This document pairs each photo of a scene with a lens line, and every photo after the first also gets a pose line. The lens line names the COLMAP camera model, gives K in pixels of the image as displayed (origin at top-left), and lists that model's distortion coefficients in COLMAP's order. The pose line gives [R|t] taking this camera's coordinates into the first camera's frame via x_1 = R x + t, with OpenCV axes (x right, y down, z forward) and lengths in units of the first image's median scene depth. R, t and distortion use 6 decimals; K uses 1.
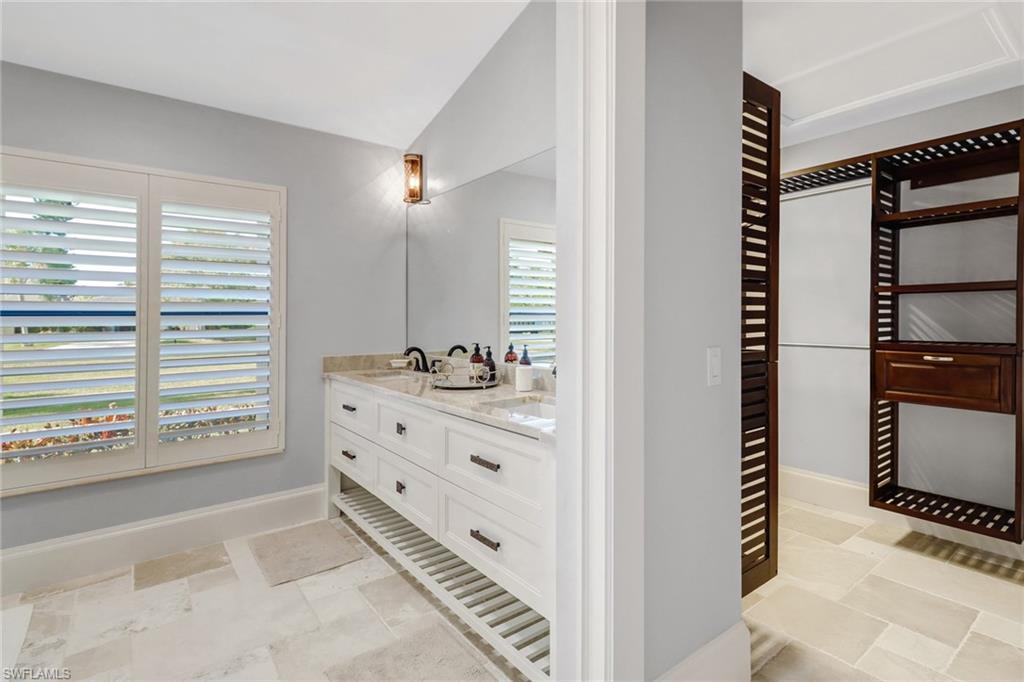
lens RADIAL K [[495.3, 0, 496.5], [0, 495.3, 305.3], [0, 0, 1]] dist [0.011512, -0.001481]
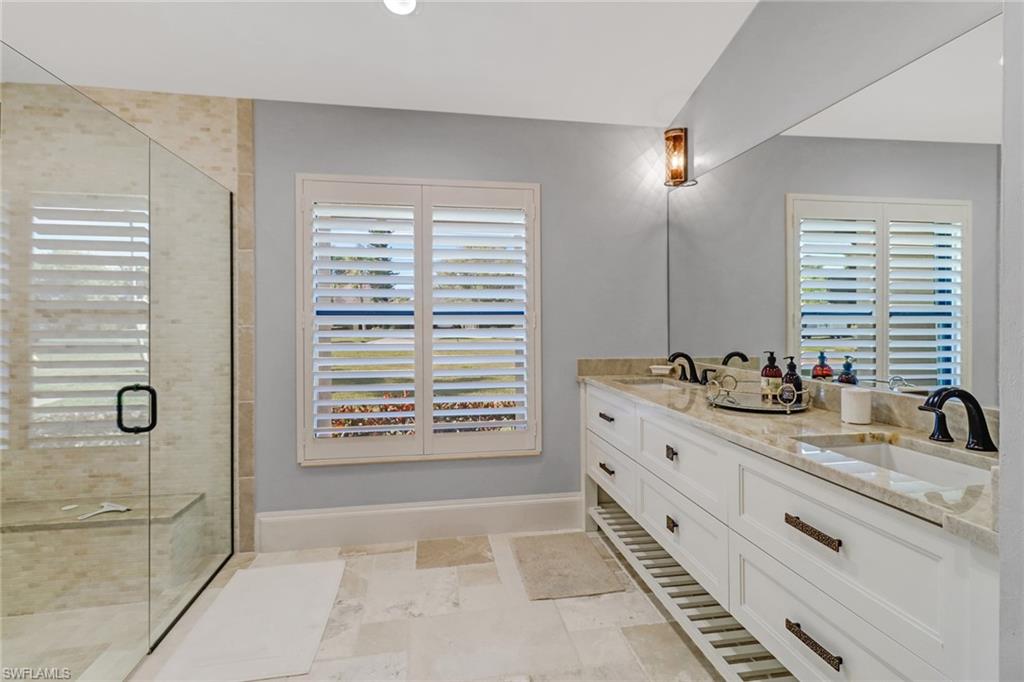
lens RADIAL K [[495.3, 0, 496.5], [0, 495.3, 305.3], [0, 0, 1]] dist [0.011512, -0.001481]
pose [[0.881126, -0.009235, -0.472792, -0.048014], [0.008663, 0.999957, -0.003388, 0.003585], [0.472802, -0.001110, 0.881168, 0.116184]]
